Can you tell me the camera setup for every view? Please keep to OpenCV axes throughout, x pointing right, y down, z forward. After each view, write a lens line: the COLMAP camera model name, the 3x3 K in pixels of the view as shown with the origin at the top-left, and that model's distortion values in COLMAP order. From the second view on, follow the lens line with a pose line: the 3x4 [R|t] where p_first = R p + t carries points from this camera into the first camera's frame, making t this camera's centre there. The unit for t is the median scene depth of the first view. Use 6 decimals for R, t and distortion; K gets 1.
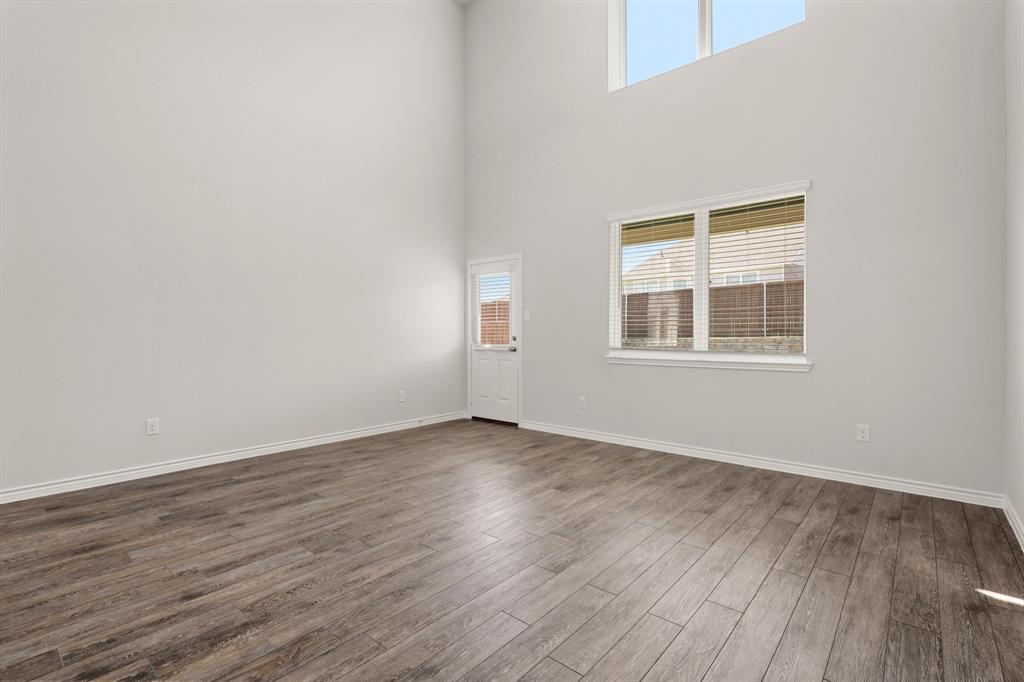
lens RADIAL K [[478.0, 0, 515.4], [0, 478.0, 336.4], [0, 0, 1]] dist [0.002484, 0.000439]
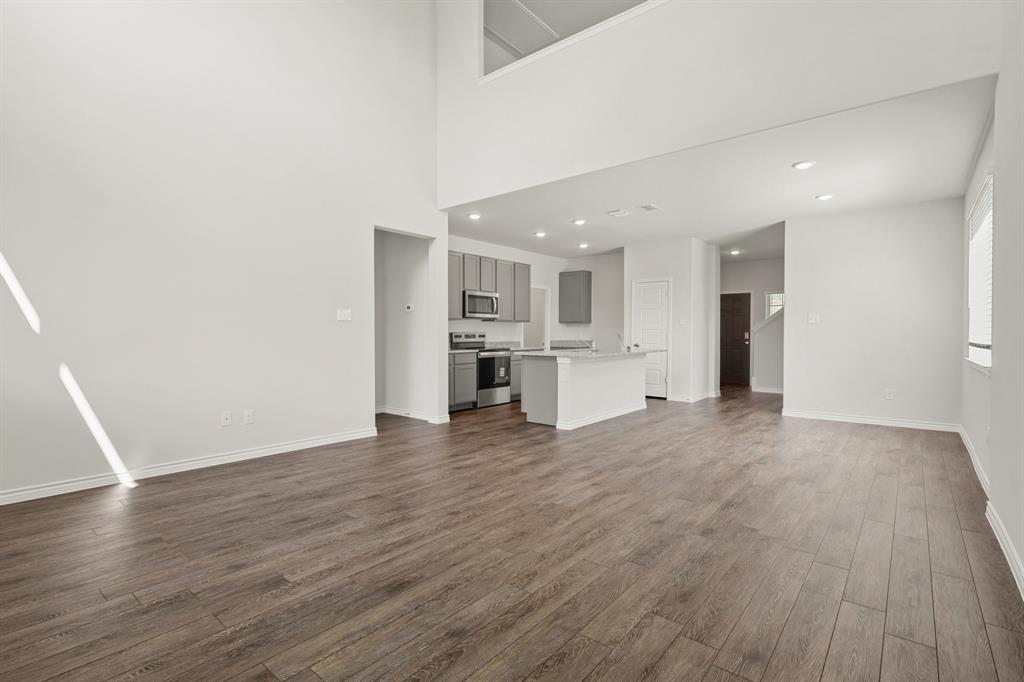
lens RADIAL K [[478.0, 0, 512.9], [0, 478.0, 339.0], [0, 0, 1]] dist [0.002484, 0.000439]
pose [[-0.999936, -0.000569, -0.011335, -0.268934], [-0.000801, 0.999790, 0.020460, -0.019544], [0.011321, 0.020467, -0.999726, 2.085083]]
